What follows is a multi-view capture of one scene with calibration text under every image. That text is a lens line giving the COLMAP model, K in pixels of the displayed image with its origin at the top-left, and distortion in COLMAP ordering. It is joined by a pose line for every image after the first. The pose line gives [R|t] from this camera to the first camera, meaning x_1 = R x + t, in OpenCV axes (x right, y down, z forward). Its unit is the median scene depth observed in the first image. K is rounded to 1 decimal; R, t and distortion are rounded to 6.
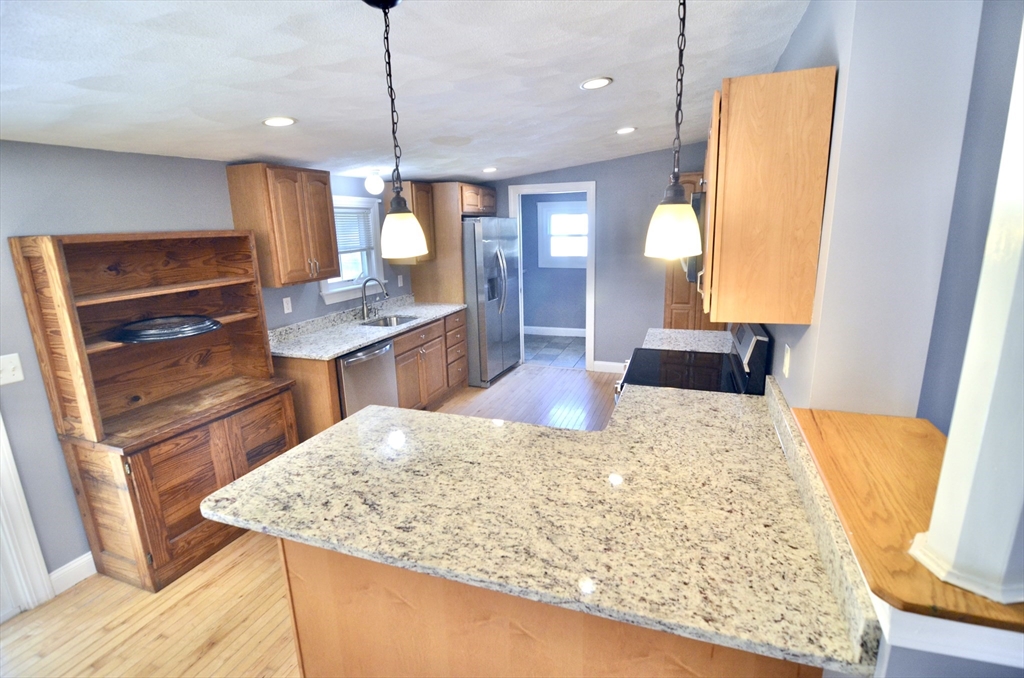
lens RADIAL K [[481.0, 0, 511.5], [0, 481.0, 339.9], [0, 0, 1]] dist [-0.017201, -0.000197]
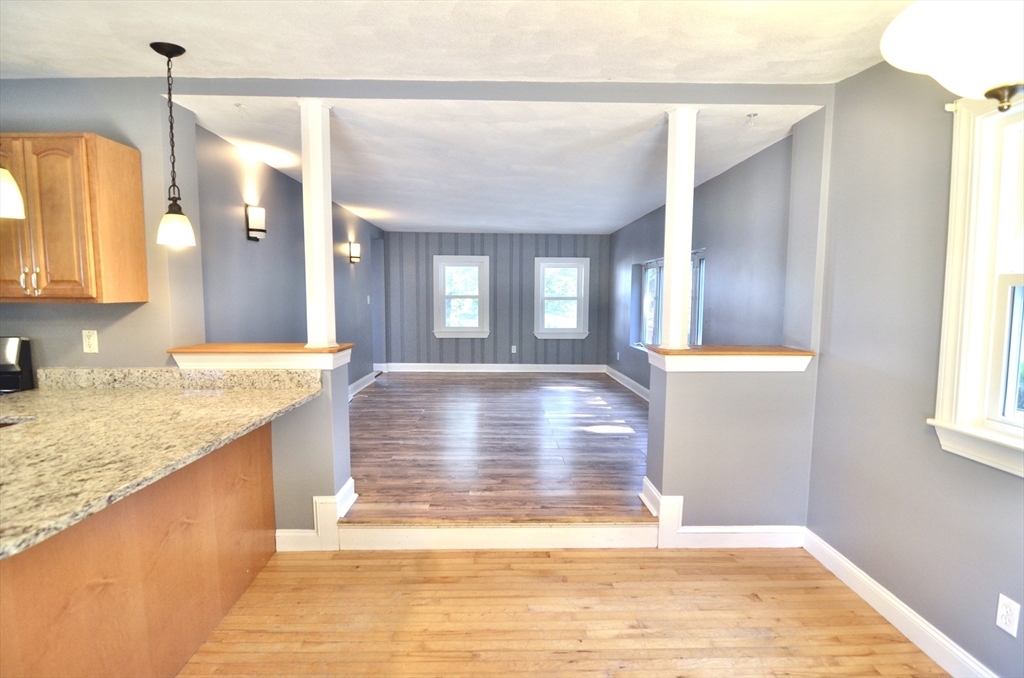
lens RADIAL K [[481.0, 0, 510.8], [0, 481.0, 338.7], [0, 0, 1]] dist [-0.017201, -0.000197]
pose [[-0.361849, -0.052563, 0.930754, -1.428085], [0.222475, 0.964693, 0.140971, 0.143275], [-0.905301, 0.258079, -0.337379, 0.511352]]
